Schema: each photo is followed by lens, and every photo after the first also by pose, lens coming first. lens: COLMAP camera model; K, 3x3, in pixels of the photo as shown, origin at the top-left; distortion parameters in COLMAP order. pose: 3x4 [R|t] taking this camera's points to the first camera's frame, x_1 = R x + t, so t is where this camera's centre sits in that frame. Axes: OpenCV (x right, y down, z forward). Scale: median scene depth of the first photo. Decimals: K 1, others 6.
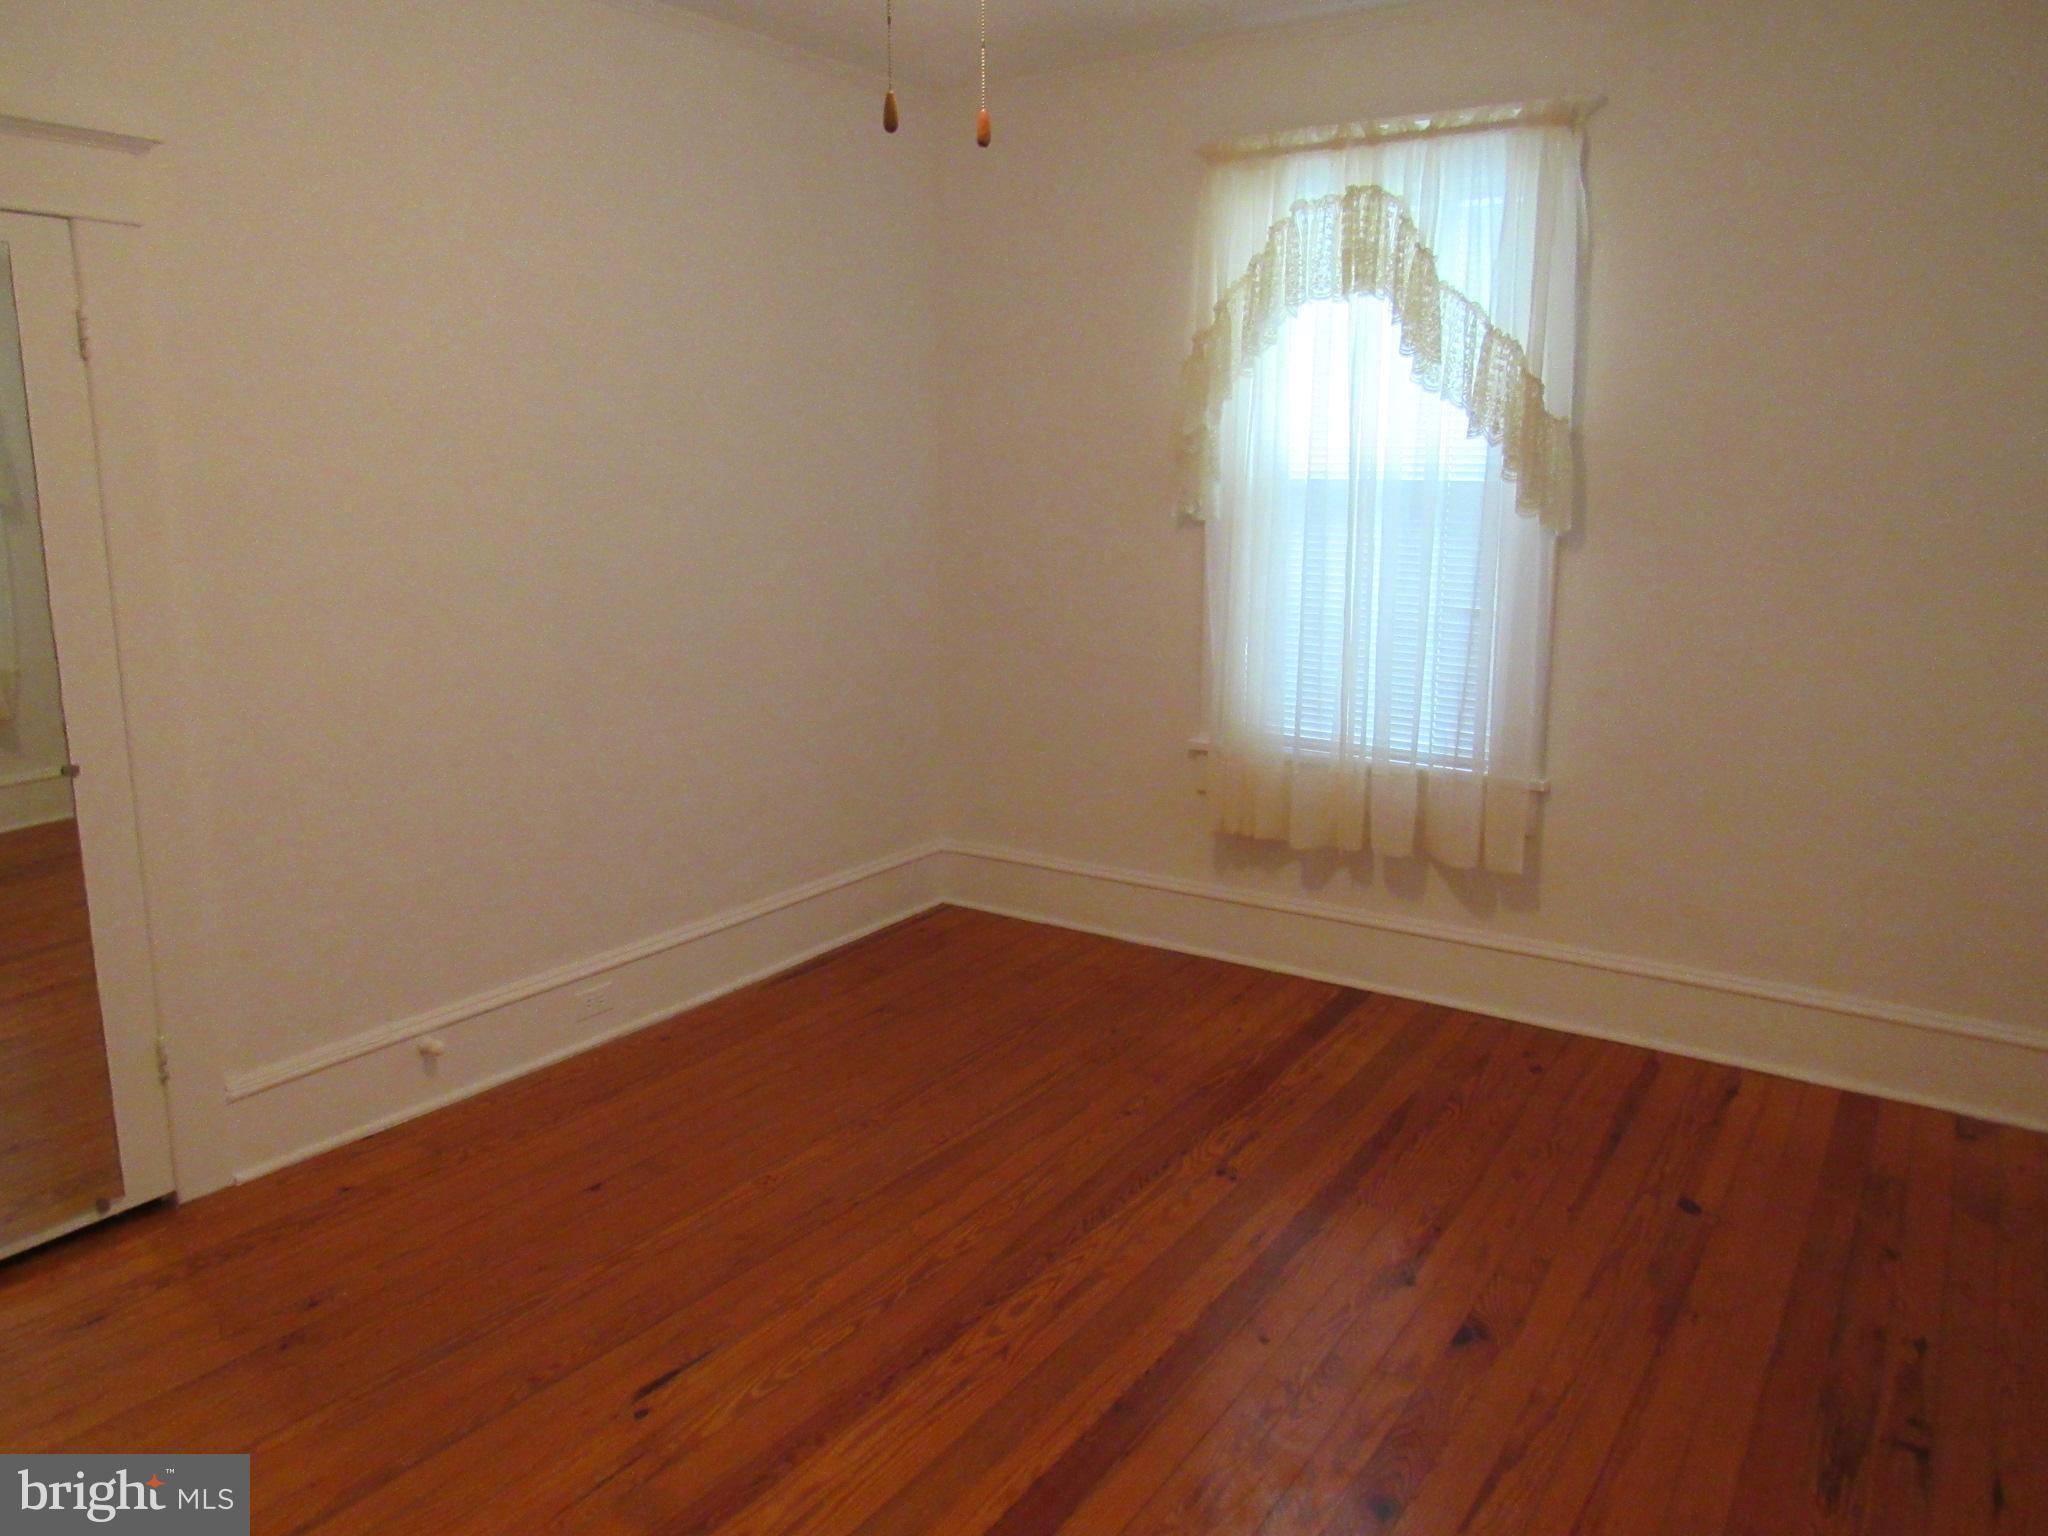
lens RADIAL K [[1491.5, 0, 1015.6], [0, 1491.5, 765.0], [0, 0, 1]] dist [-0.015264, 0.008603]
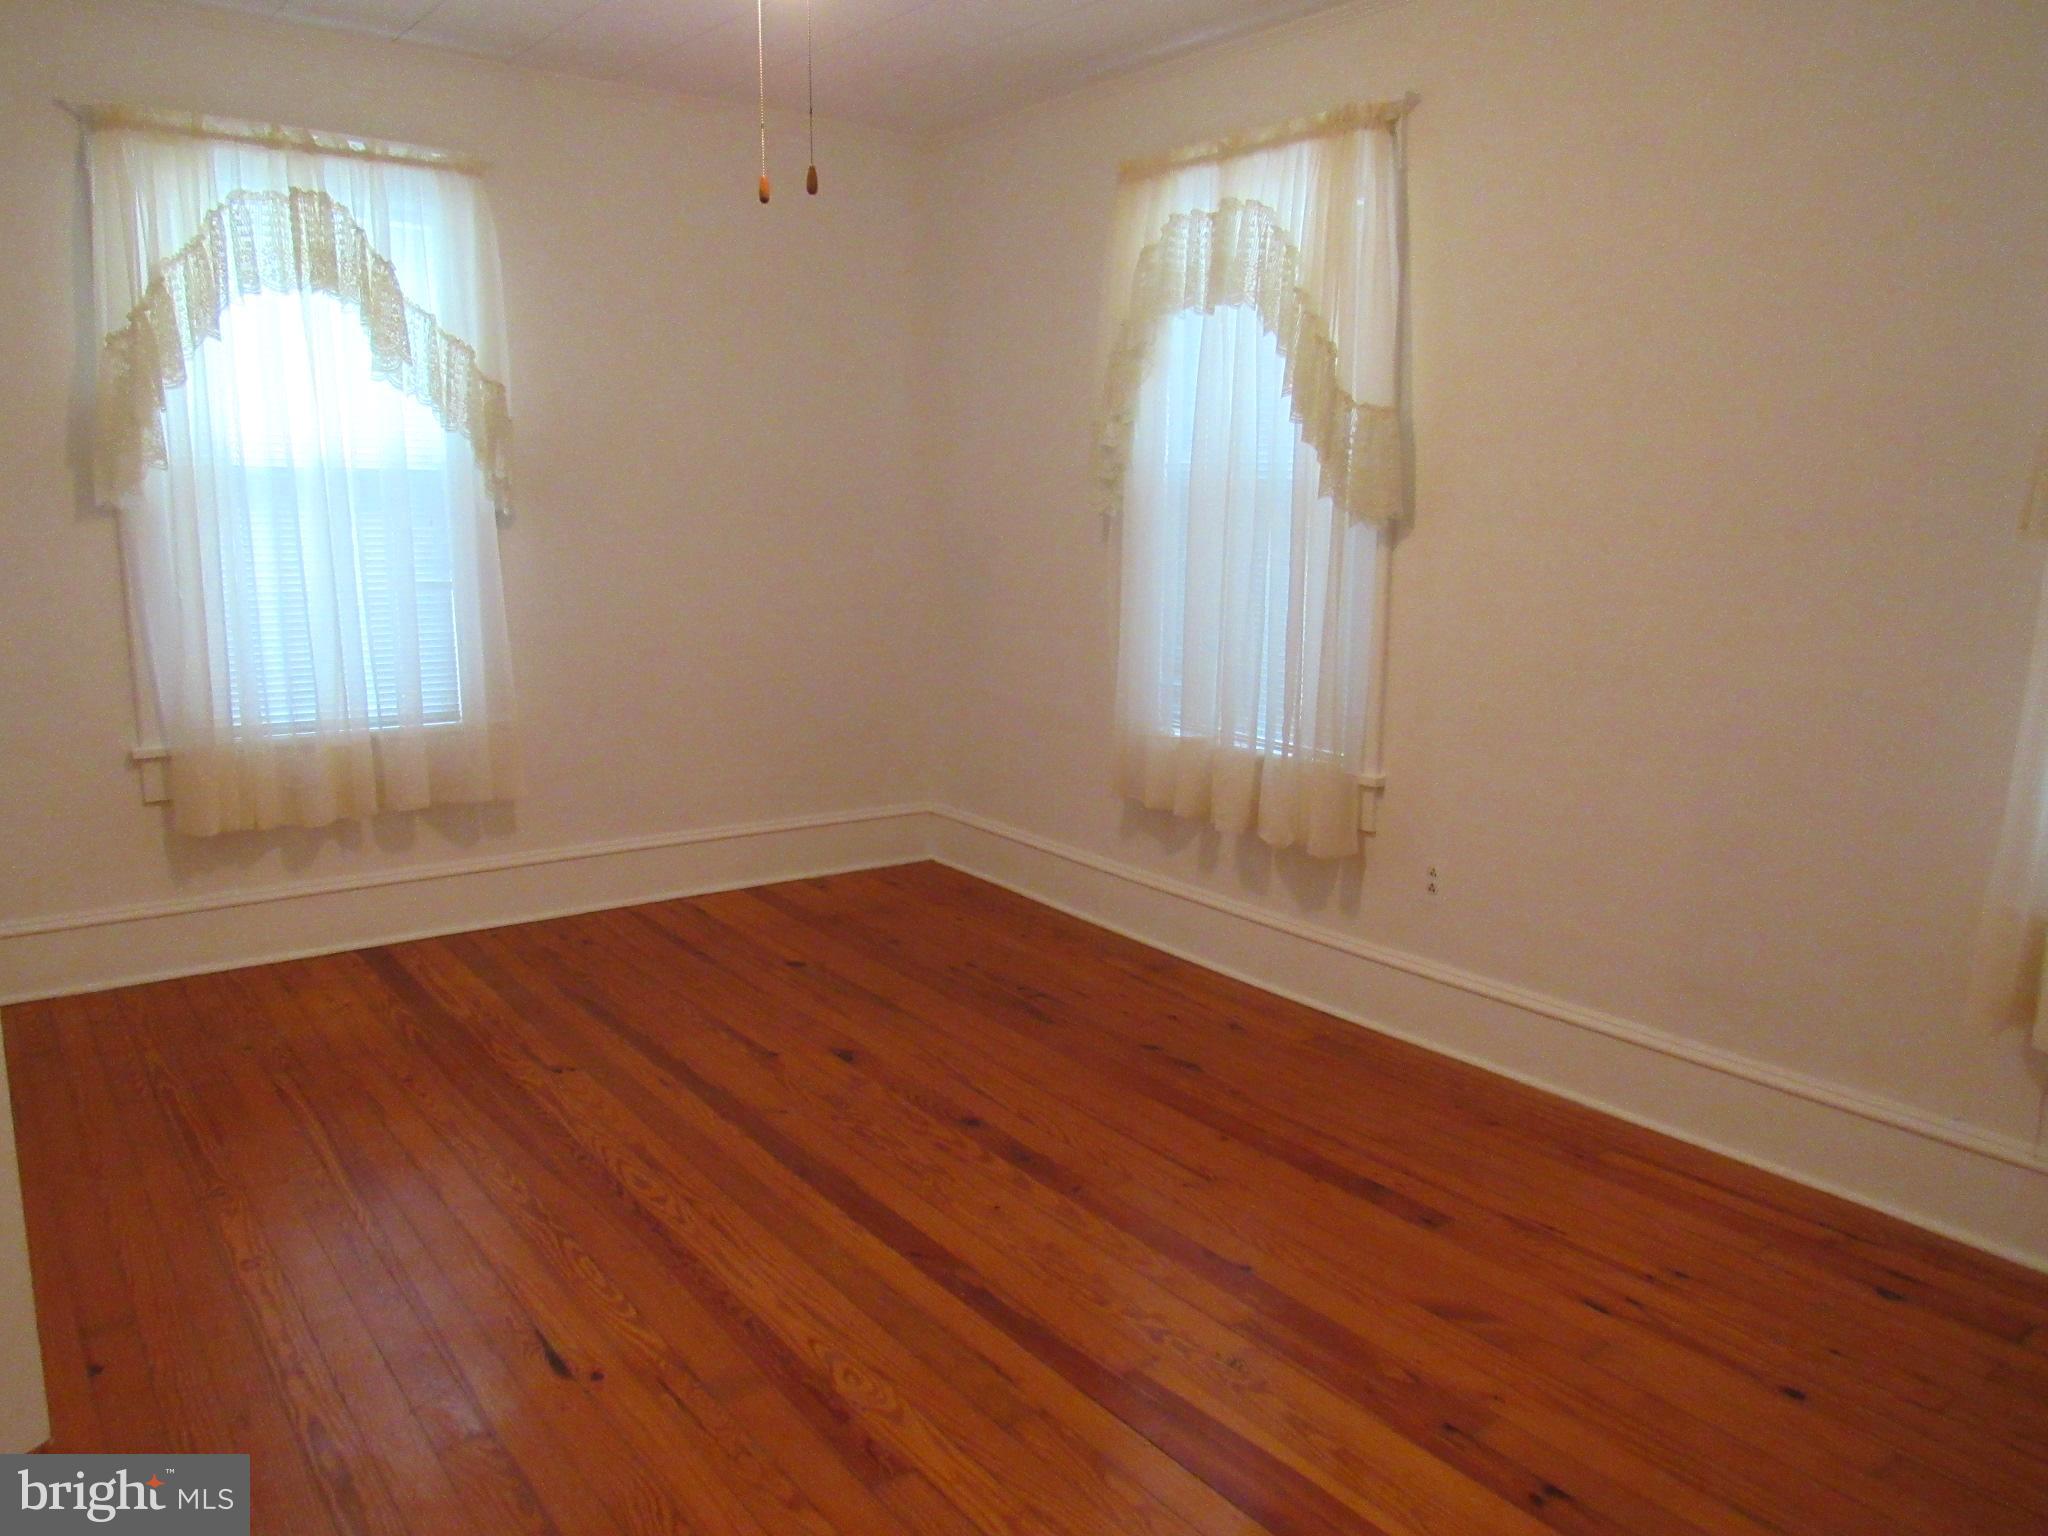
lens RADIAL K [[1491.5, 0, 1010.1], [0, 1491.5, 770.2], [0, 0, 1]] dist [-0.015264, 0.008603]
pose [[0.328098, -0.175156, 0.928263, -0.667062], [0.173572, 0.977107, 0.123022, -0.028291], [-0.928560, 0.120757, 0.350989, 0.215291]]
